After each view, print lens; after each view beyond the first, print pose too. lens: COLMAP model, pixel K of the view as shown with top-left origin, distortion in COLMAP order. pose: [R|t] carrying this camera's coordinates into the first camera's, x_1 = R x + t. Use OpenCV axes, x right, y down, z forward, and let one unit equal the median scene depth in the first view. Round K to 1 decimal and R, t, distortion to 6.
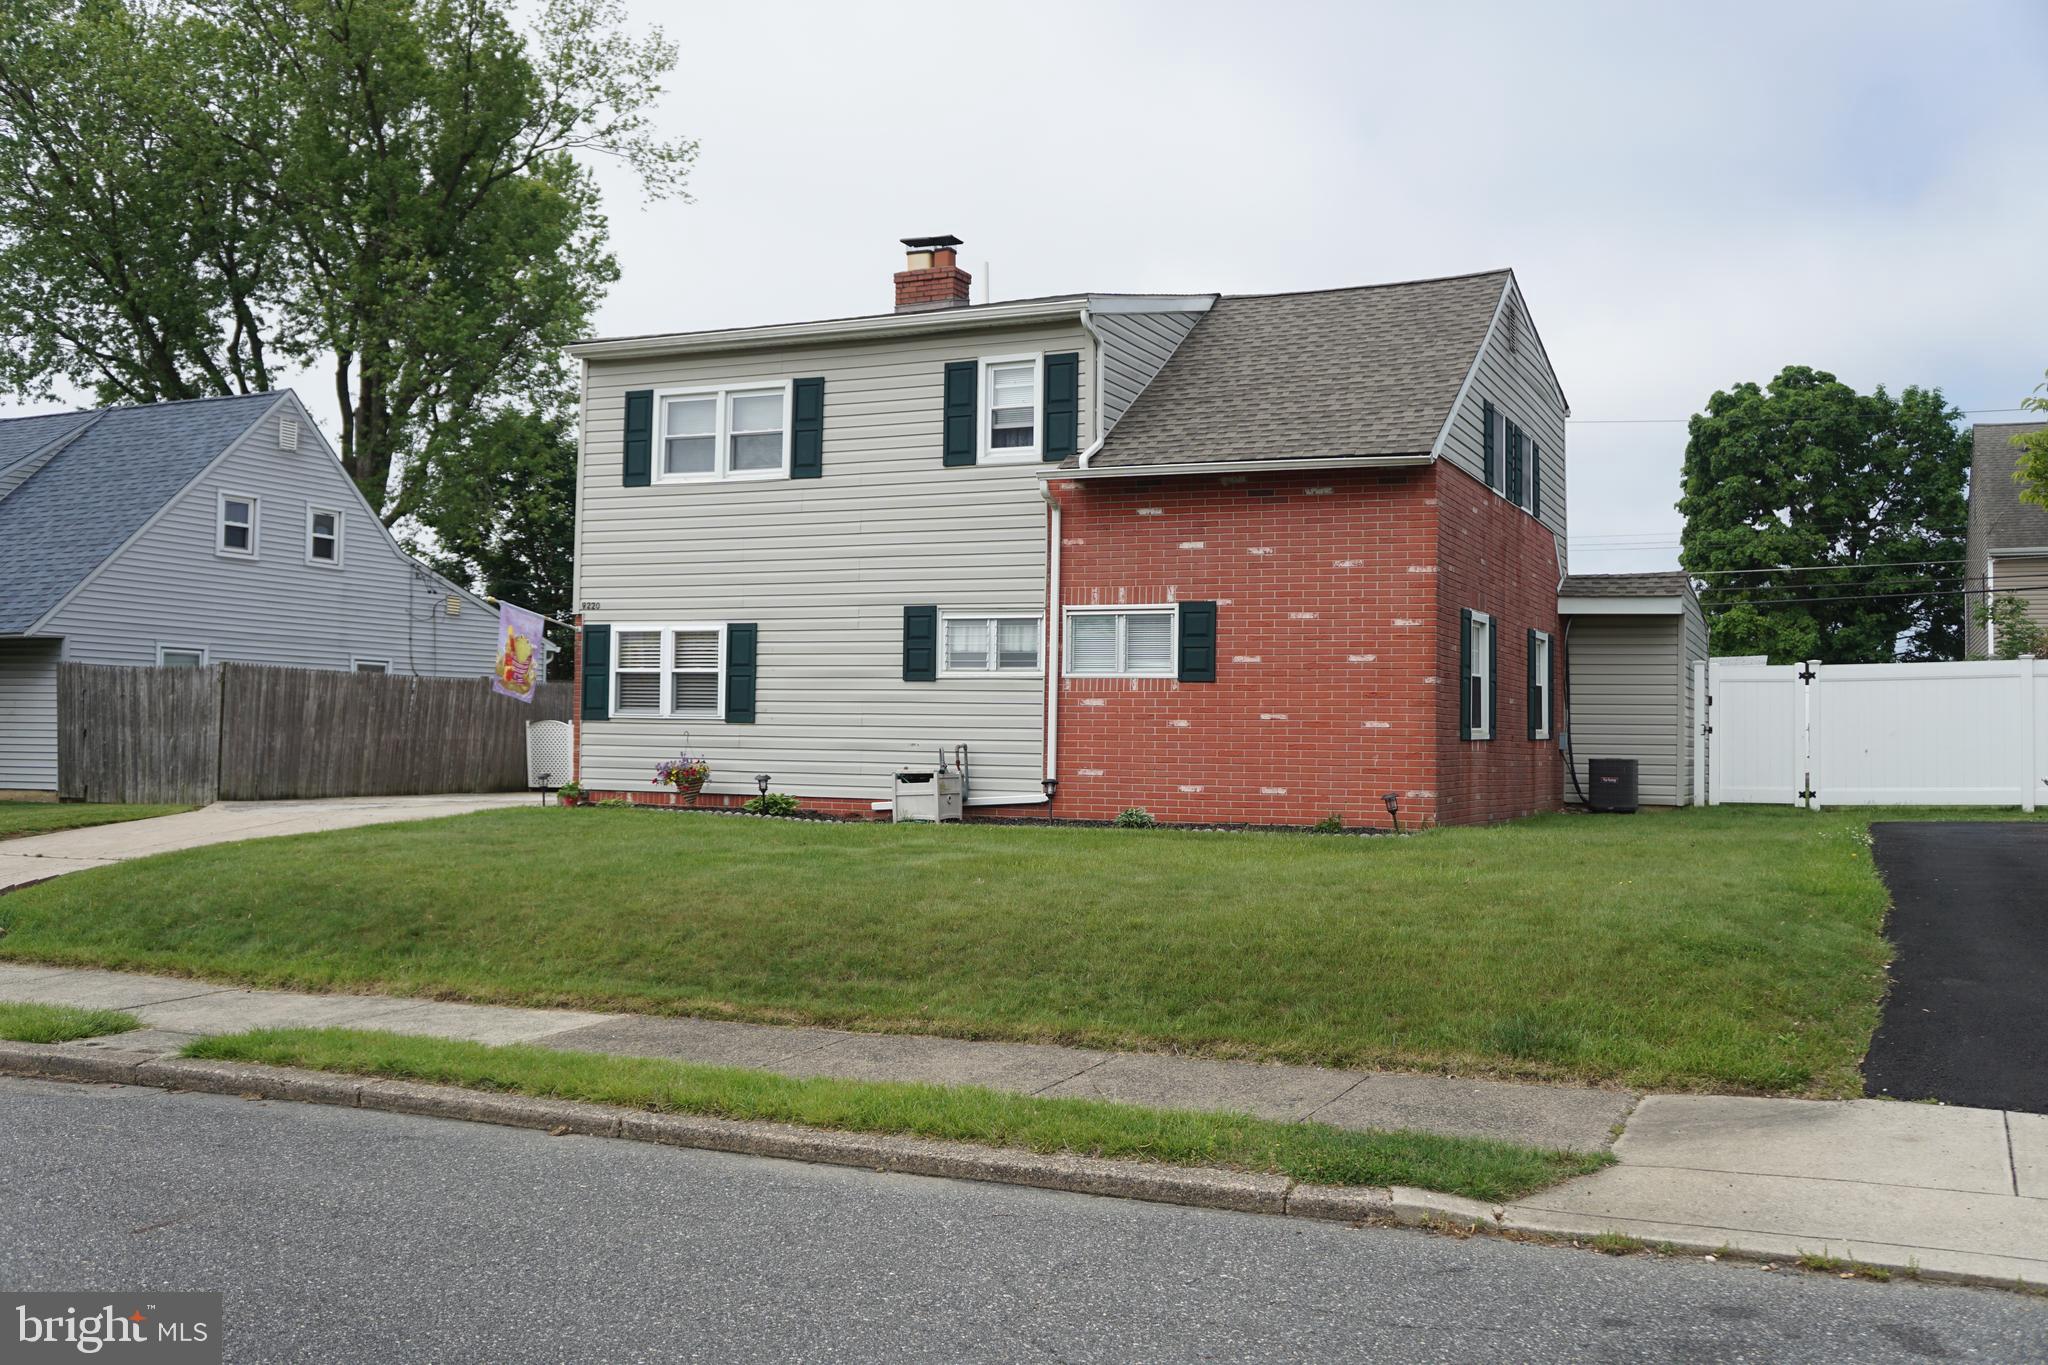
lens RADIAL K [[1906.5, 0, 1024.0], [0, 1906.5, 682.5], [0, 0, 1]] dist [-0.123349, 0.201799]
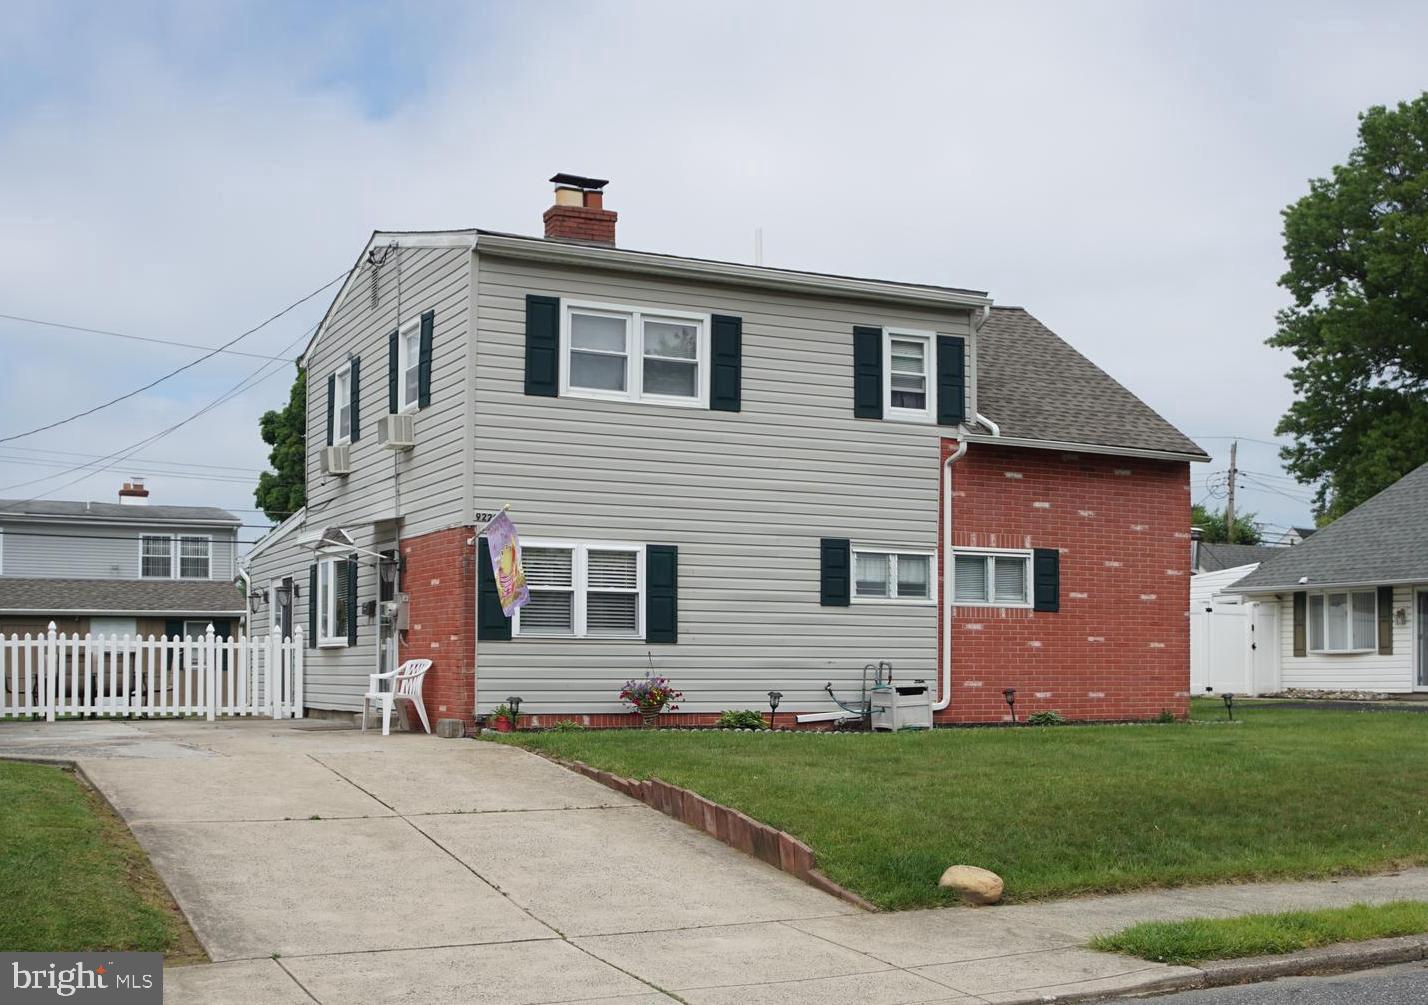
lens RADIAL K [[1701.0, 0, 715.1], [0, 1701.0, 659.6], [0, 0, 1]] dist [-0.137317, 0.000486]
pose [[0.639545, -0.006957, 0.768723, -0.874048], [-0.018368, 0.999535, 0.024328, 0.007849], [-0.768535, -0.029679, 0.639120, 0.415207]]
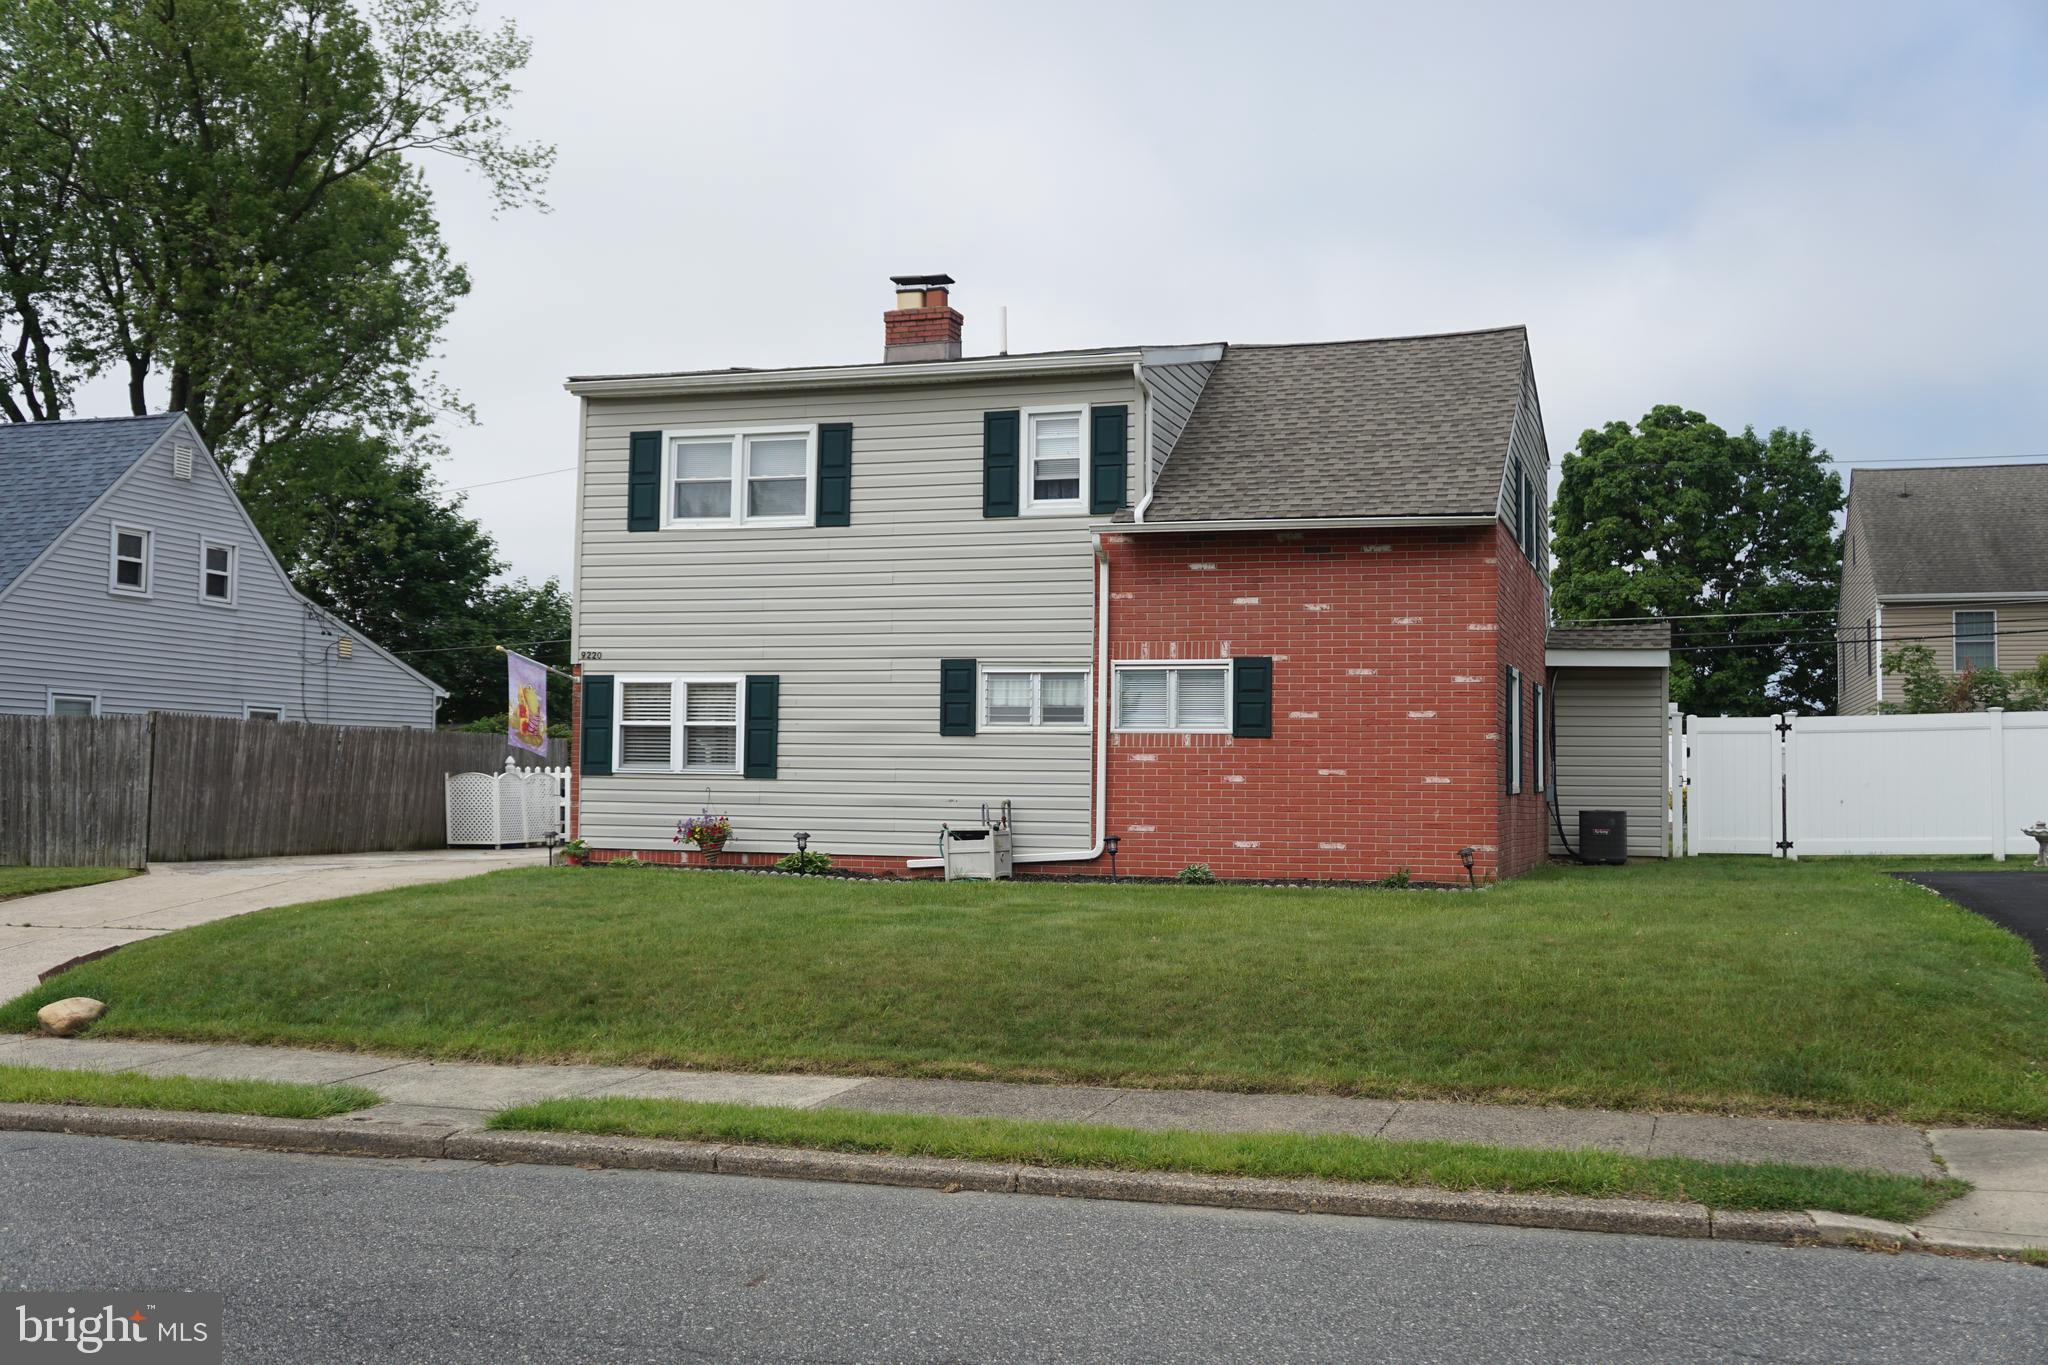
lens RADIAL K [[2051.5, 0, 1026.9], [0, 2051.5, 686.3], [0, 0, 1]] dist [-0.095863, 0.247151]
pose [[0.992951, 0.003190, 0.118484, -0.145330], [-0.001113, 0.999845, -0.017593, -0.007634], [-0.118522, 0.017337, 0.992800, -0.052370]]
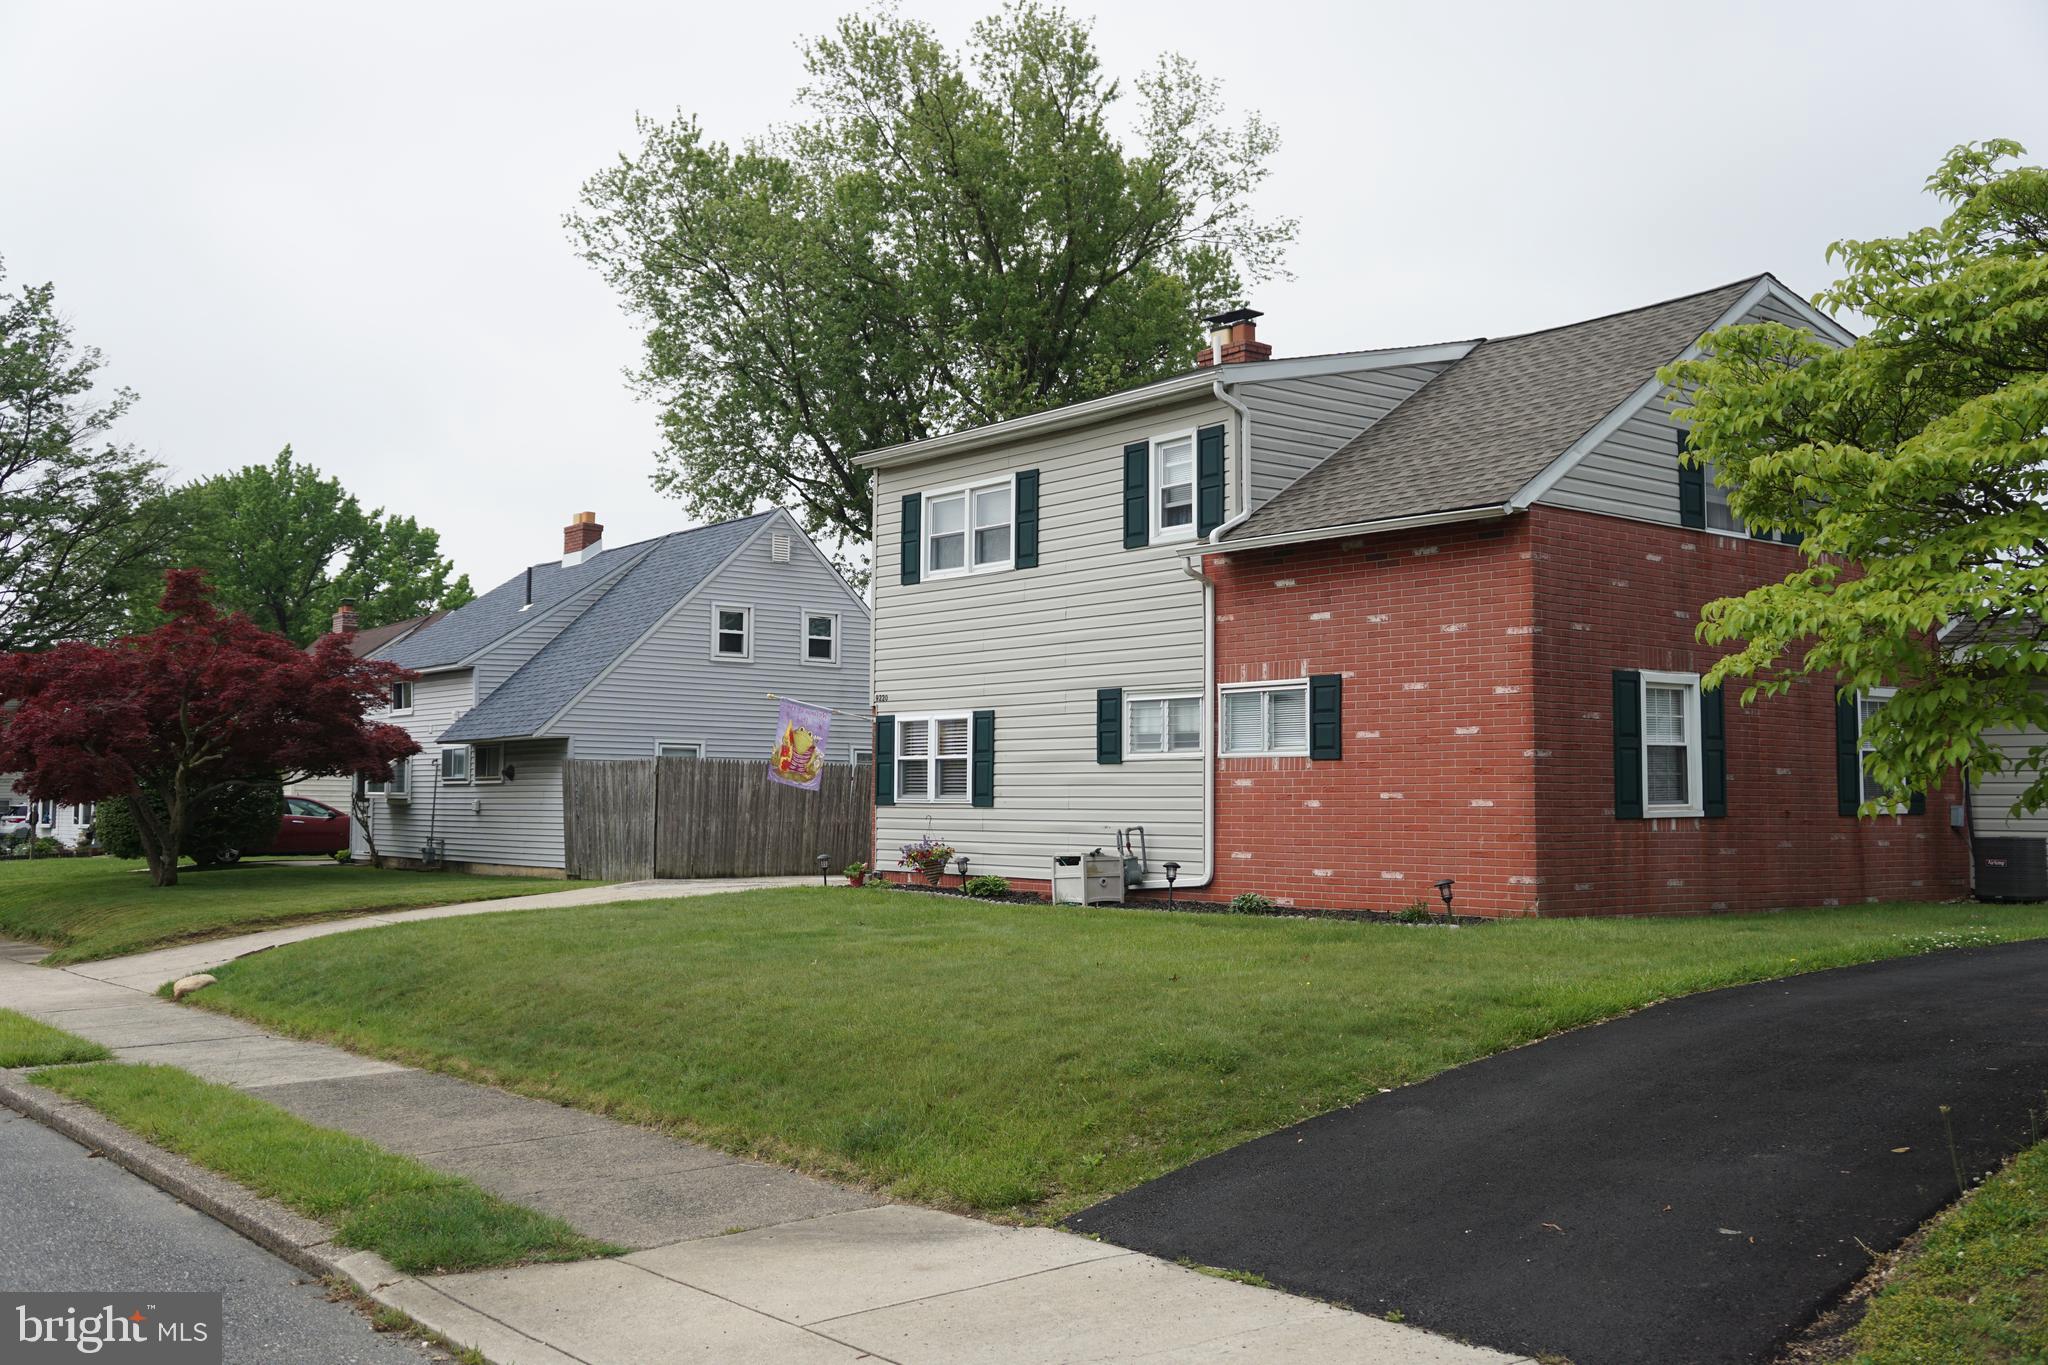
lens RADIAL K [[1943.4, 0, 1024.0], [0, 1943.4, 682.5], [0, 0, 1]] dist [-0.108613, 0.219485]
pose [[0.890912, -0.038903, -0.452507, 0.371355], [0.021945, 0.998848, -0.042667, -0.000840], [0.453646, 0.028083, 0.890740, 0.066815]]
